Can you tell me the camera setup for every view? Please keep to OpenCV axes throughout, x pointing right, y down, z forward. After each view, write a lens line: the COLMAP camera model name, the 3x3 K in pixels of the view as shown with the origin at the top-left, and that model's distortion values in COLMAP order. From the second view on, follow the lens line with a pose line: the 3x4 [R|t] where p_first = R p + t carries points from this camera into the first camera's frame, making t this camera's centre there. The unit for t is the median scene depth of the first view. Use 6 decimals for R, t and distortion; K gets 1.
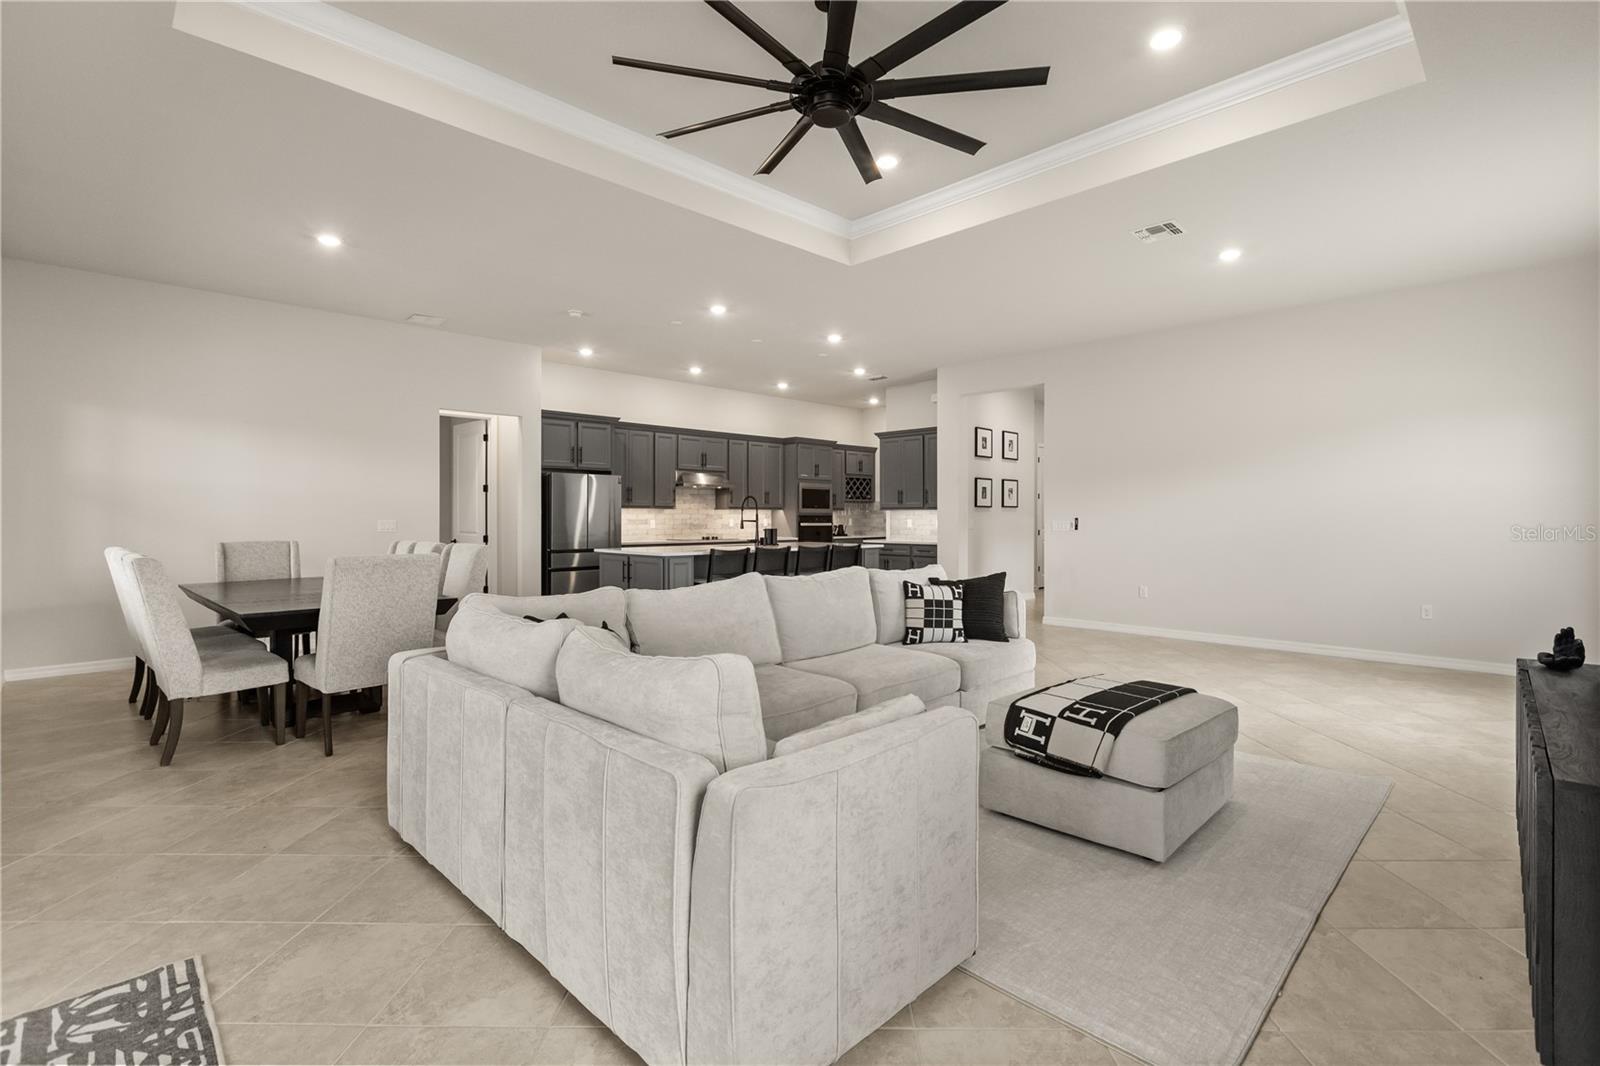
lens RADIAL K [[746.9, 0, 797.0], [0, 746.9, 524.3], [0, 0, 1]] dist [-0.003047, -0.002127]
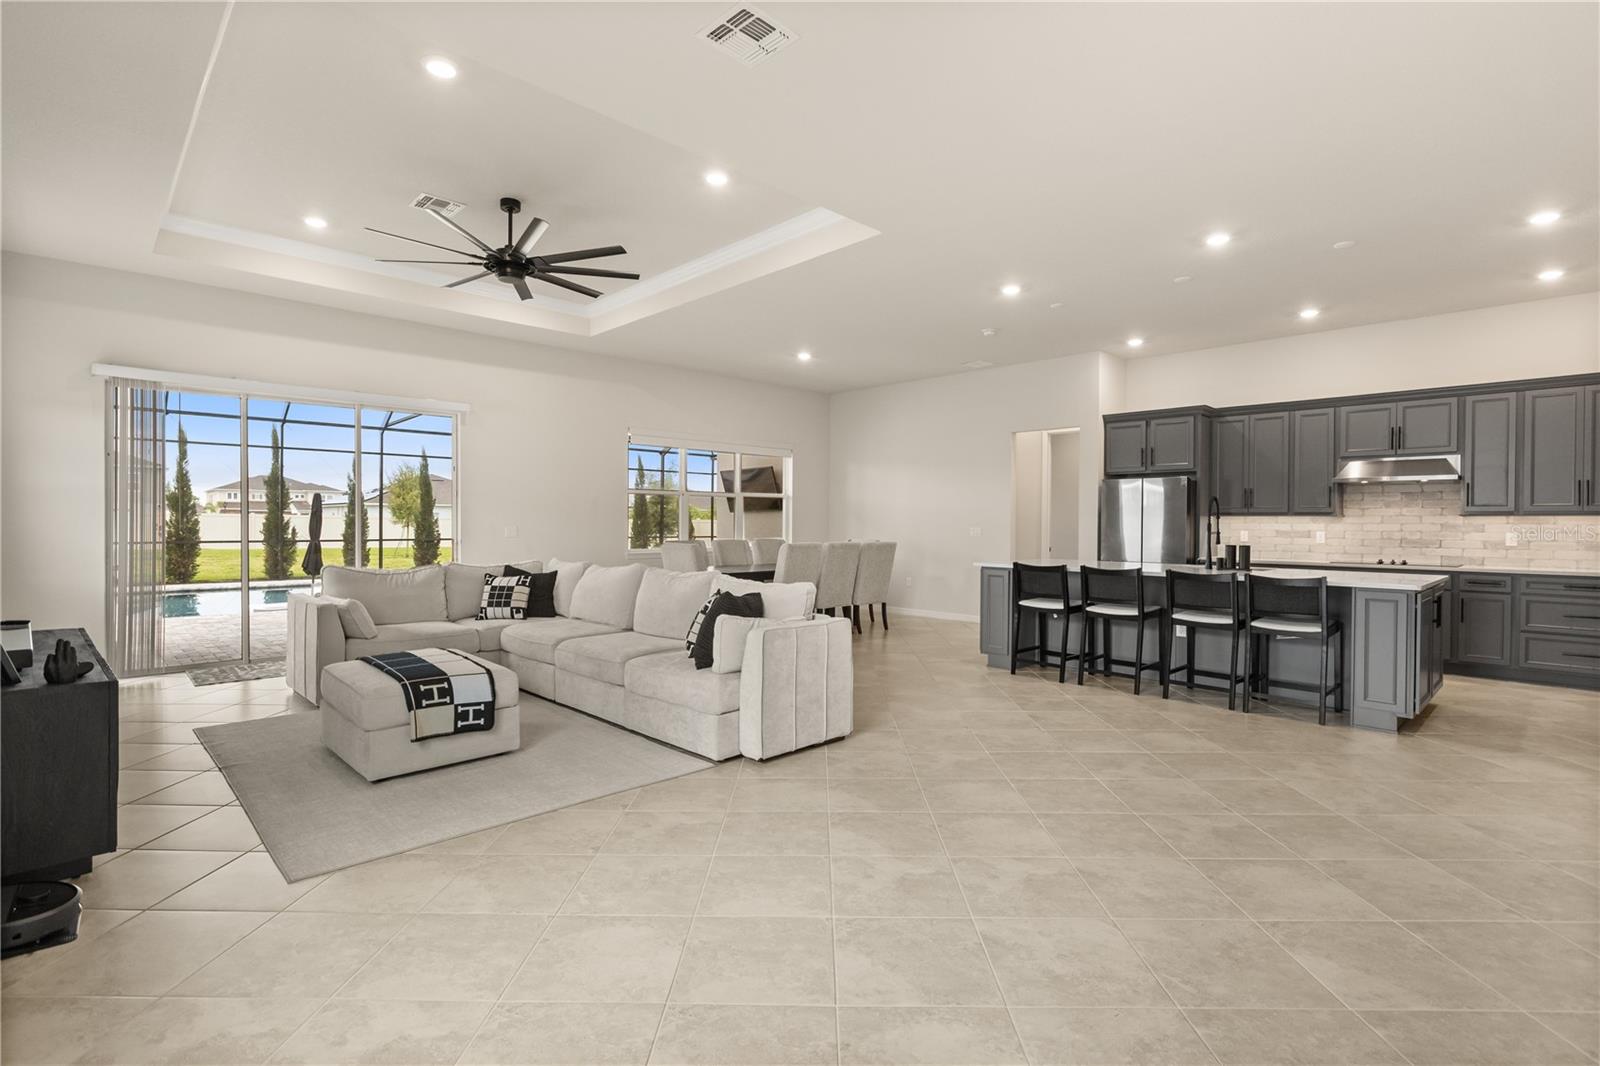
lens RADIAL K [[746.9, 0, 805.8], [0, 746.9, 532.8], [0, 0, 1]] dist [-0.003047, -0.002127]
pose [[-0.003840, 0.012074, -0.999920, 0.489399], [-0.017044, 0.999781, 0.012138, -0.004989], [0.999847, 0.017089, -0.003633, 0.482967]]
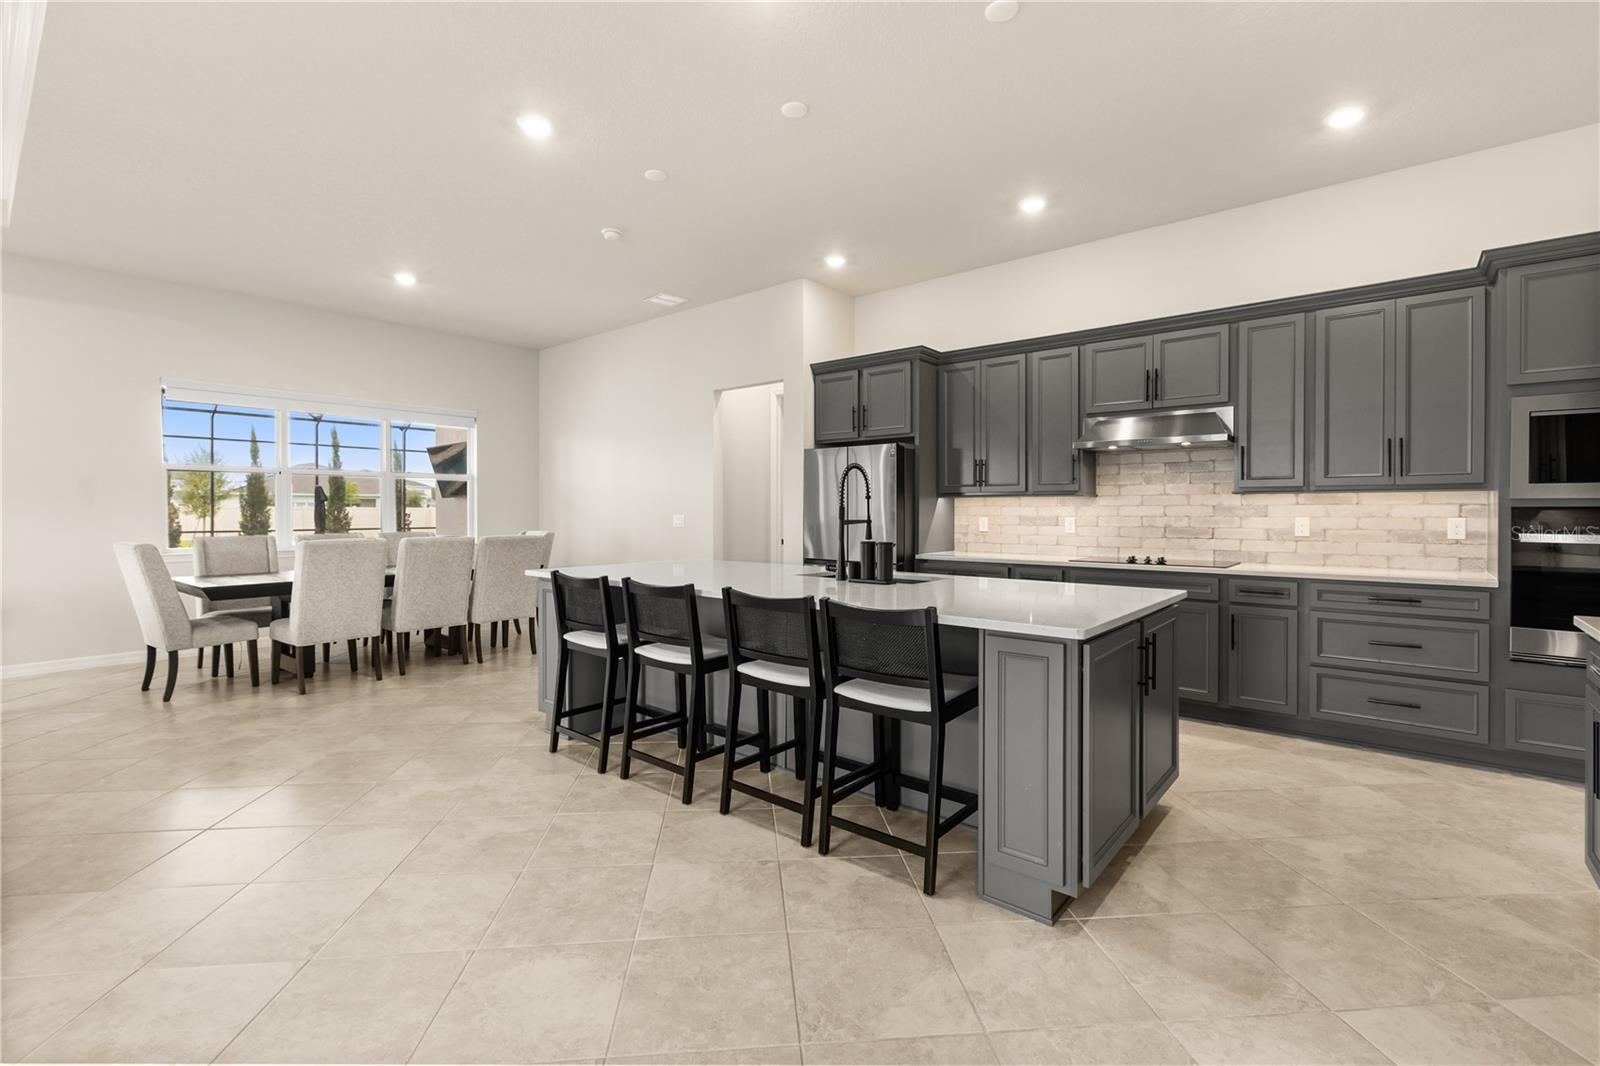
lens RADIAL K [[704.7, 0, 793.0], [0, 704.7, 518.3], [0, 0, 1]] dist [-0.001998, -0.002953]
pose [[0.092721, 0.009693, -0.995645, 0.266336], [-0.010880, 0.999903, 0.008722, -0.007136], [0.995633, 0.010024, 0.092817, 0.716624]]
